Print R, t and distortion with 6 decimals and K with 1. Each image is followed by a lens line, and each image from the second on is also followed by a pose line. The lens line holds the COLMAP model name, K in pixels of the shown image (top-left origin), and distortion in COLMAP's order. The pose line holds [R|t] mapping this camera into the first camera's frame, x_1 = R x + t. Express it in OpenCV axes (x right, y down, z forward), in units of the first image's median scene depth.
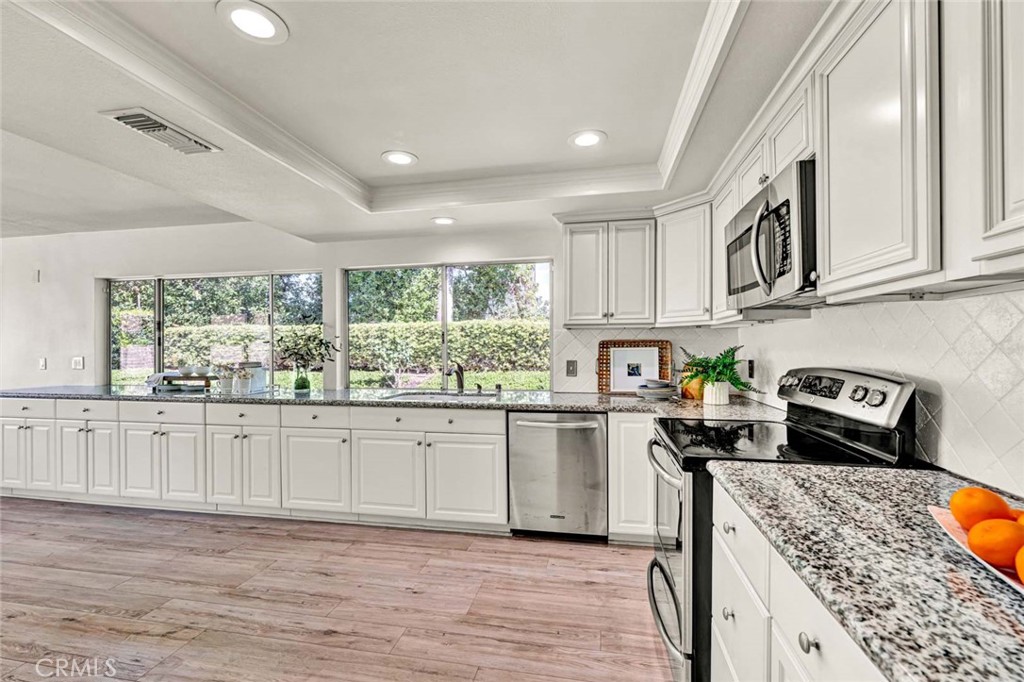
lens RADIAL K [[416.4, 0, 520.6], [0, 416.4, 348.4], [0, 0, 1]] dist [-0.000486, -0.000396]
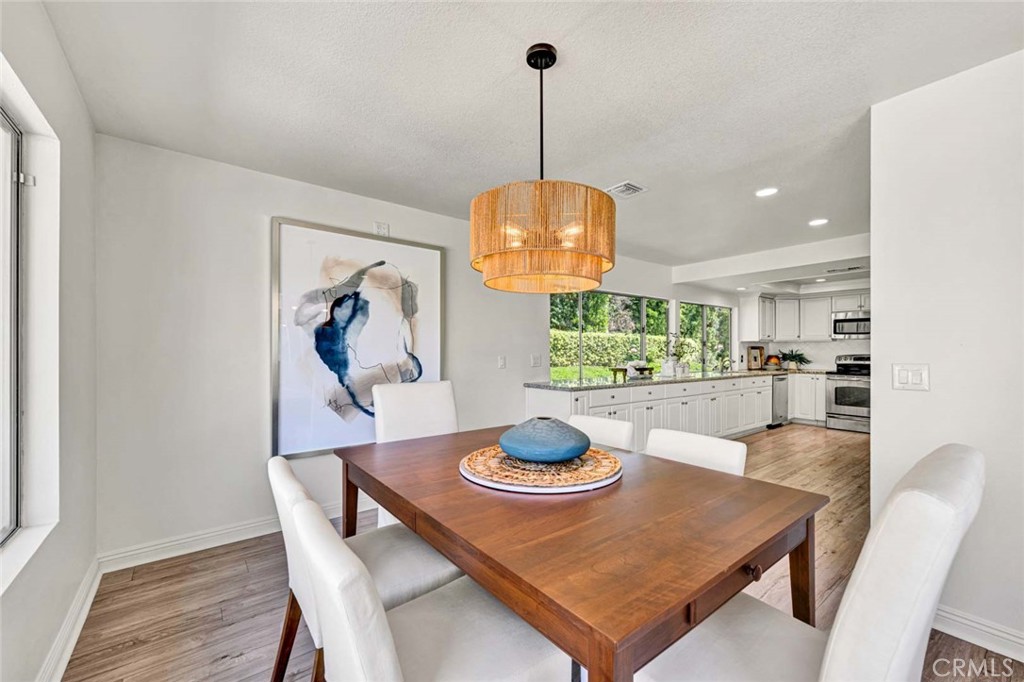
lens RADIAL K [[416.4, 0, 510.8], [0, 416.4, 347.3], [0, 0, 1]] dist [-0.000486, -0.000396]
pose [[0.688006, 0.011128, 0.725620, -1.076791], [-0.001887, 0.999906, -0.013545, 0.008641], [-0.725703, 0.007950, 0.687962, 0.166503]]
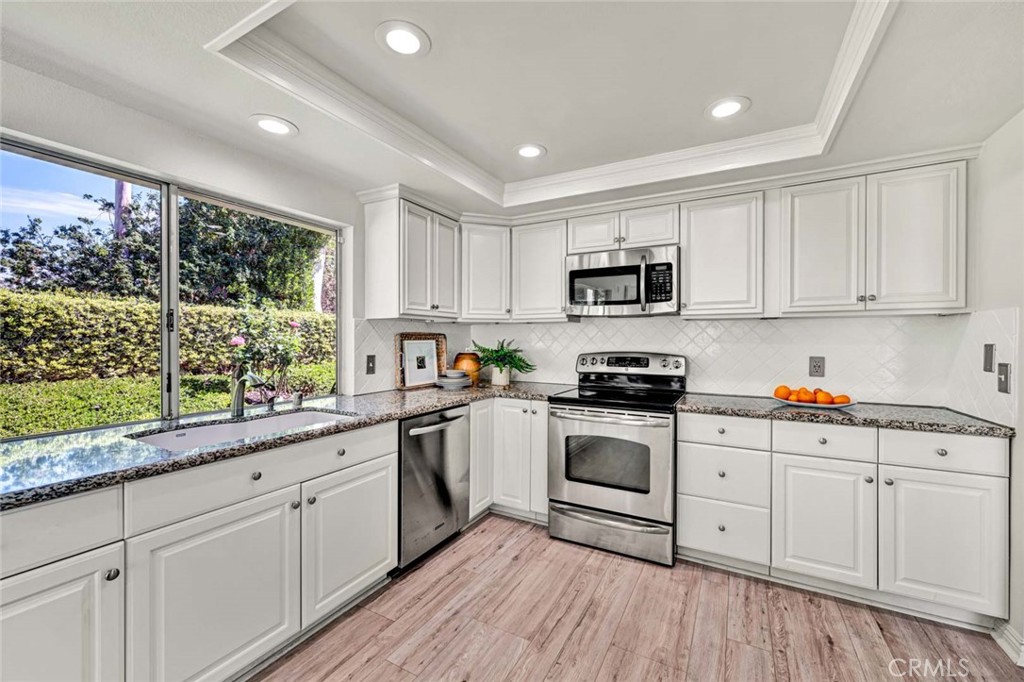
lens RADIAL K [[416.4, 0, 517.6], [0, 416.4, 340.0], [0, 0, 1]] dist [-0.000486, -0.000396]
pose [[0.321098, 0.004083, 0.947037, -0.268222], [-0.000230, 0.999991, -0.004234, 0.000557], [-0.947046, 0.001142, 0.321096, 0.202831]]
